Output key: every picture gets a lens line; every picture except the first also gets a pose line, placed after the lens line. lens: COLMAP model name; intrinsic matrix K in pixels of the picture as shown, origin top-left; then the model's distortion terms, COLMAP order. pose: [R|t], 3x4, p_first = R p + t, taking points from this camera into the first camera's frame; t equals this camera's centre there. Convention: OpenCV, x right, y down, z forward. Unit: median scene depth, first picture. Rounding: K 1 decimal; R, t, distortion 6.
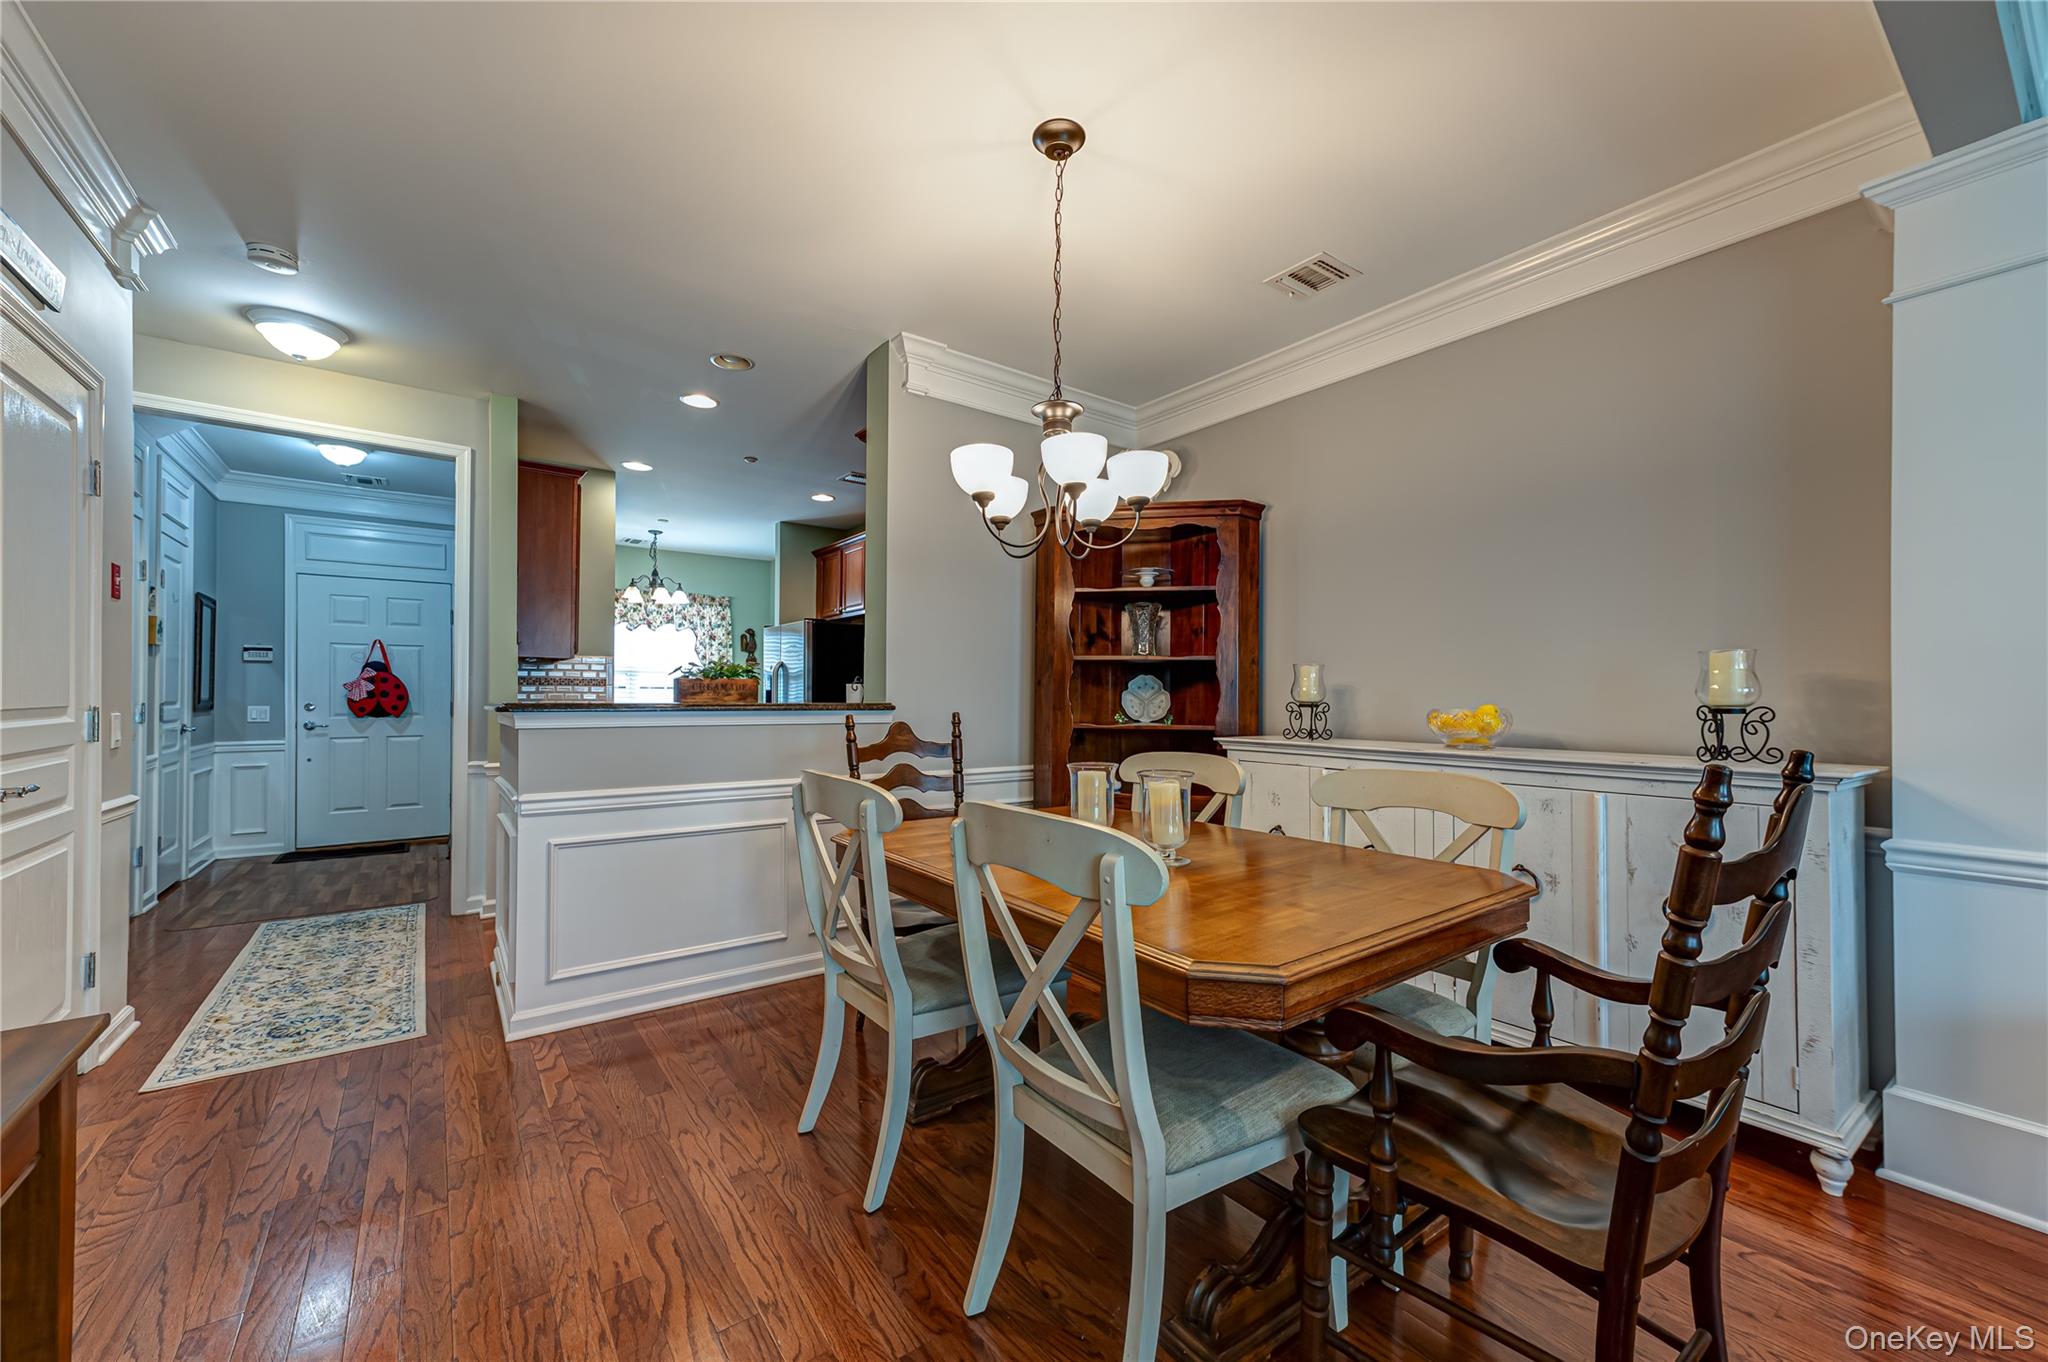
lens RADIAL K [[797.7, 0, 1018.9], [0, 797.7, 692.0], [0, 0, 1]] dist [0.015745, -0.000332]
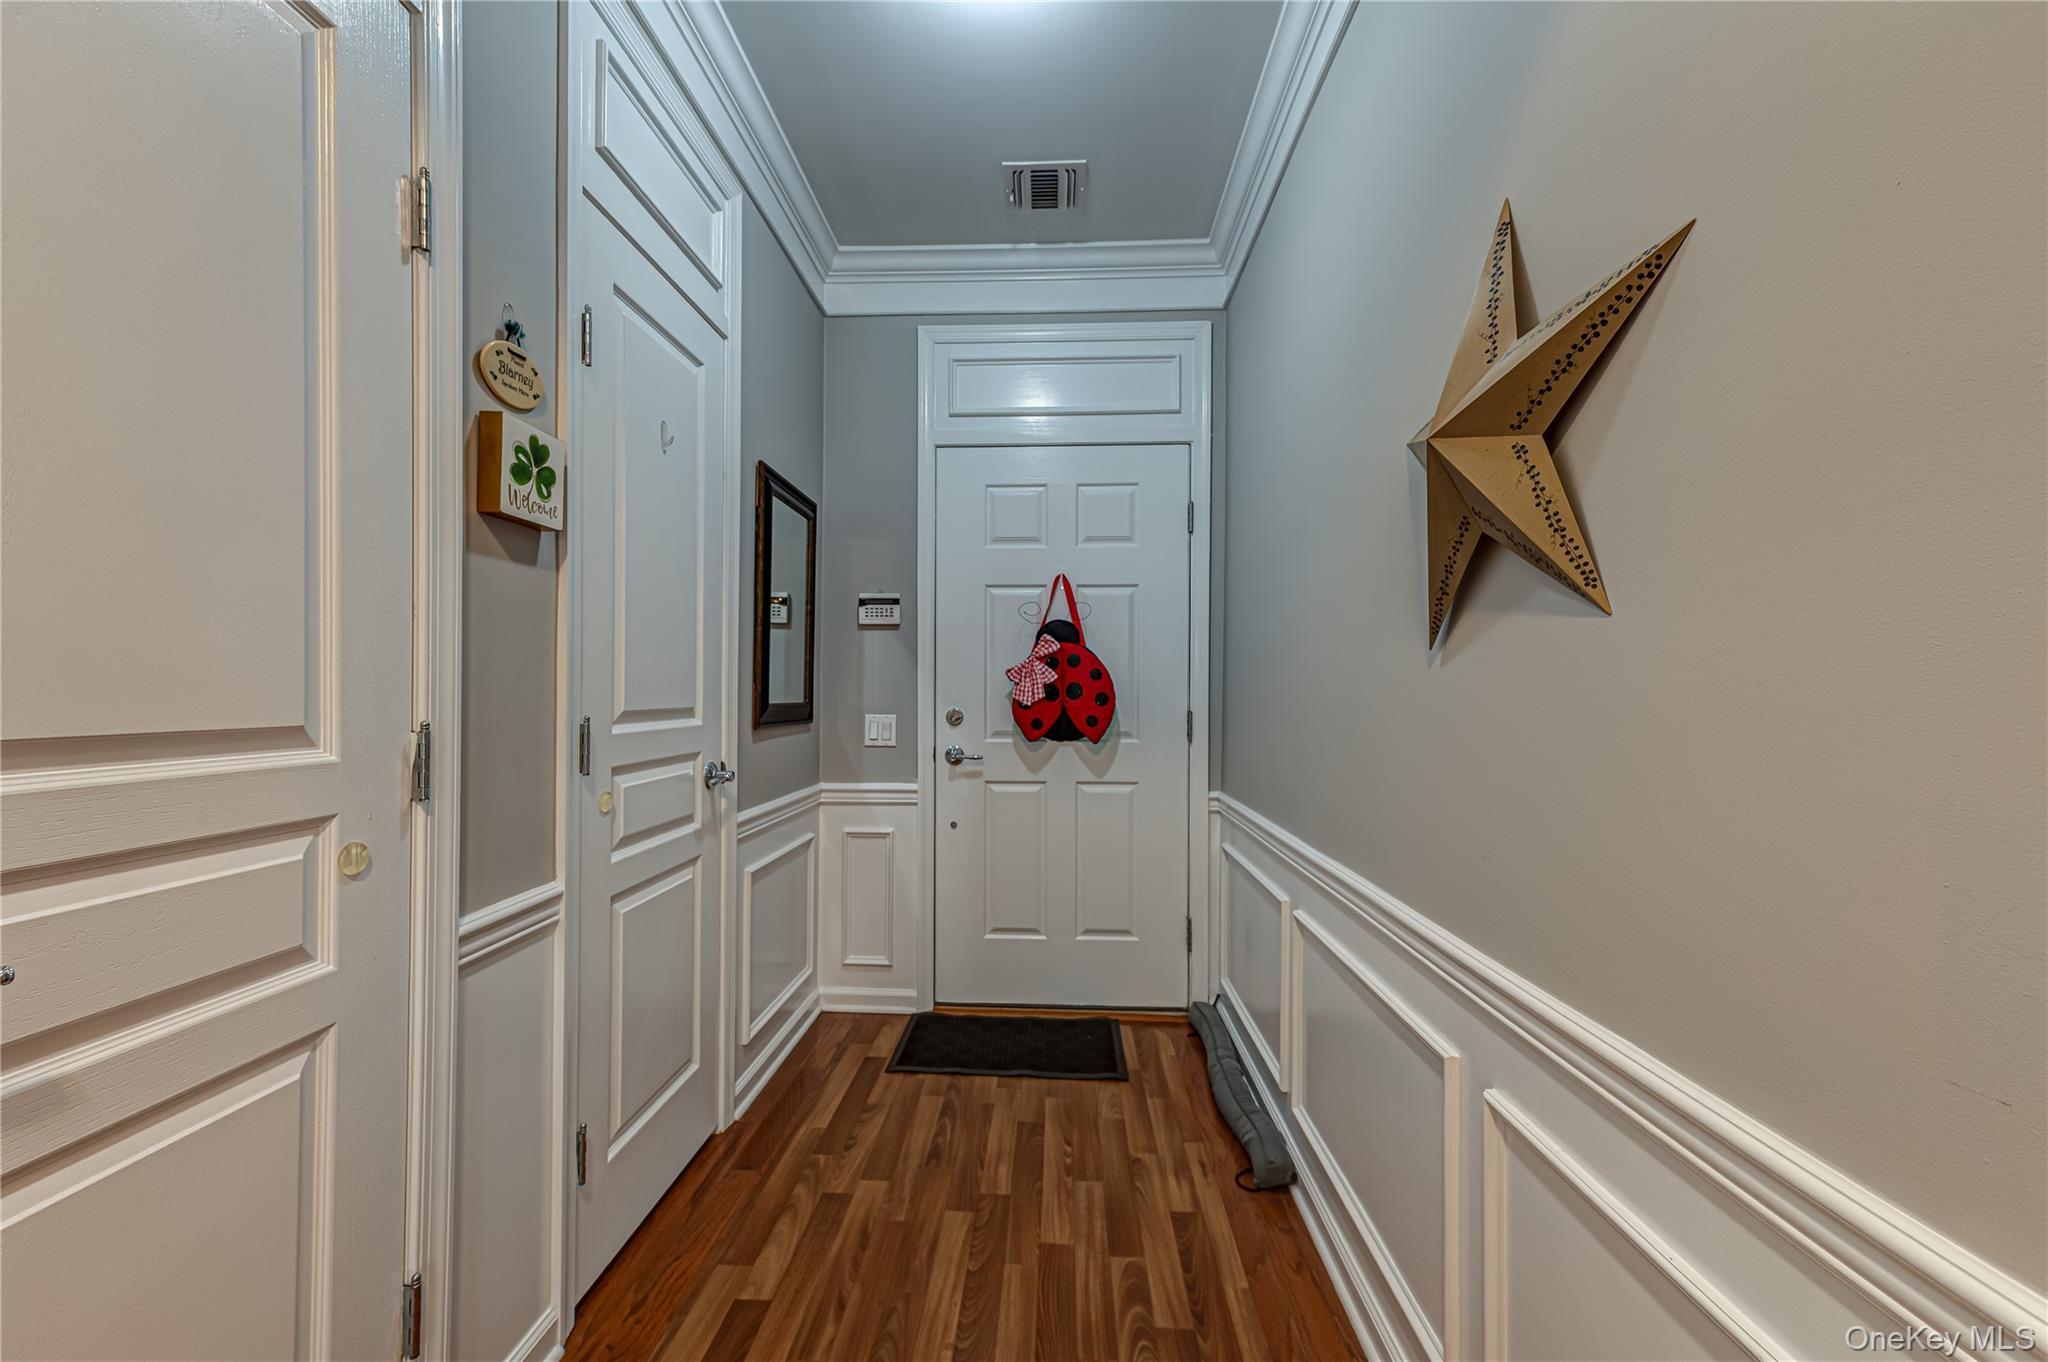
lens RADIAL K [[797.7, 0, 1015.3], [0, 797.7, 695.0], [0, 0, 1]] dist [0.015745, -0.000332]
pose [[0.771831, 0.004181, -0.635814, -0.572214], [-0.000409, 0.999981, 0.006079, 0.002258], [0.635828, -0.004432, 0.771818, 0.685486]]
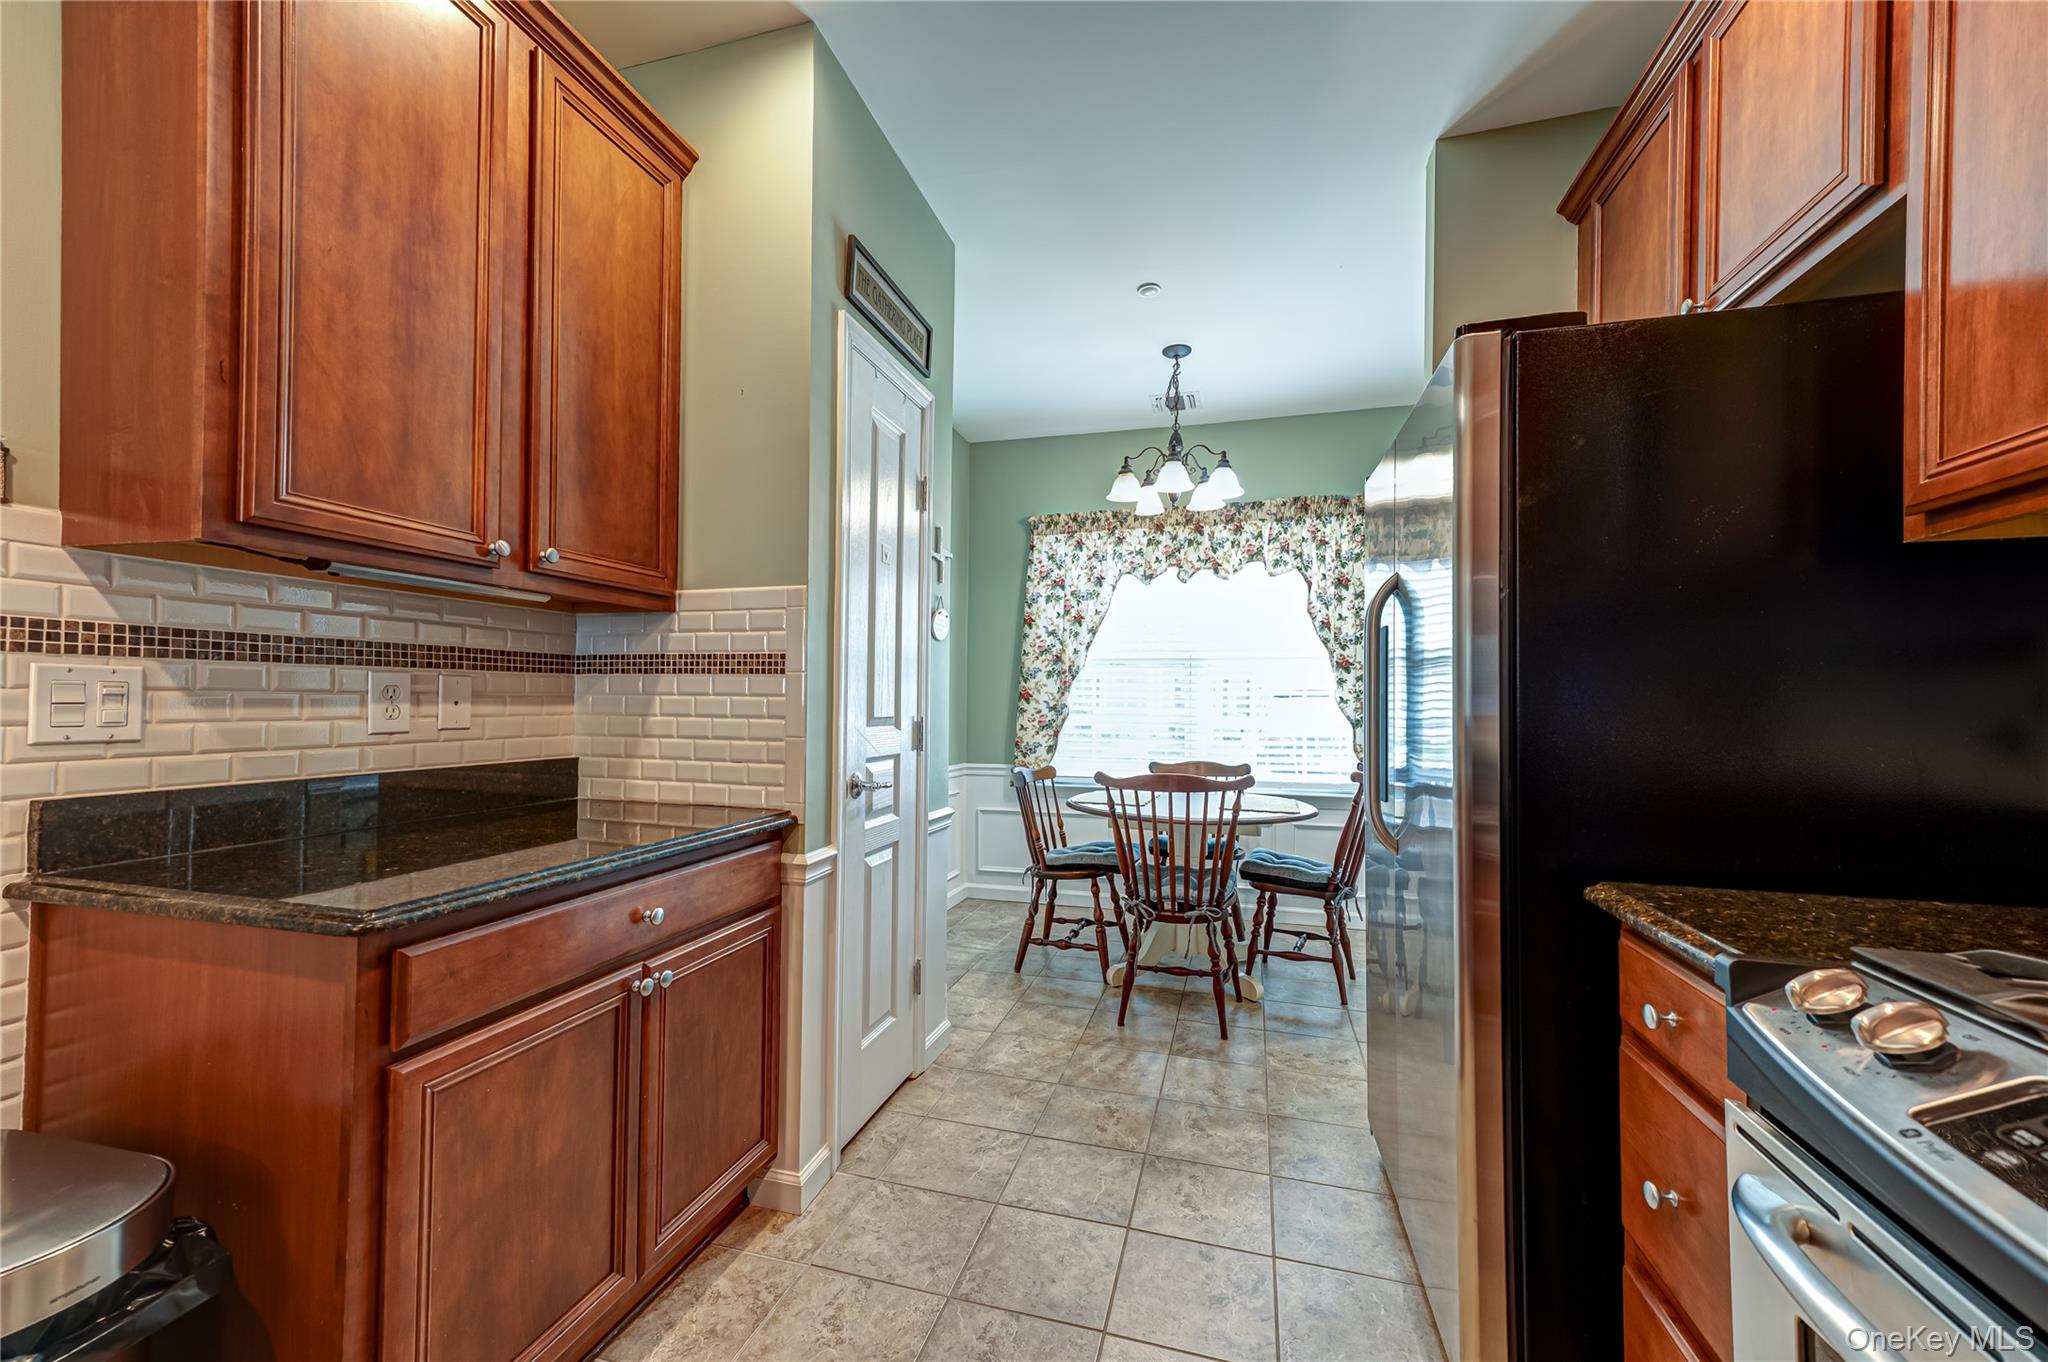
lens RADIAL K [[797.7, 0, 1019.4], [0, 797.7, 687.4], [0, 0, 1]] dist [0.015745, -0.000332]
pose [[0.609342, -0.014556, -0.792774, -0.192553], [0.002198, 0.999859, -0.016669, 0.002645], [0.792904, 0.008415, 0.609288, 0.864424]]
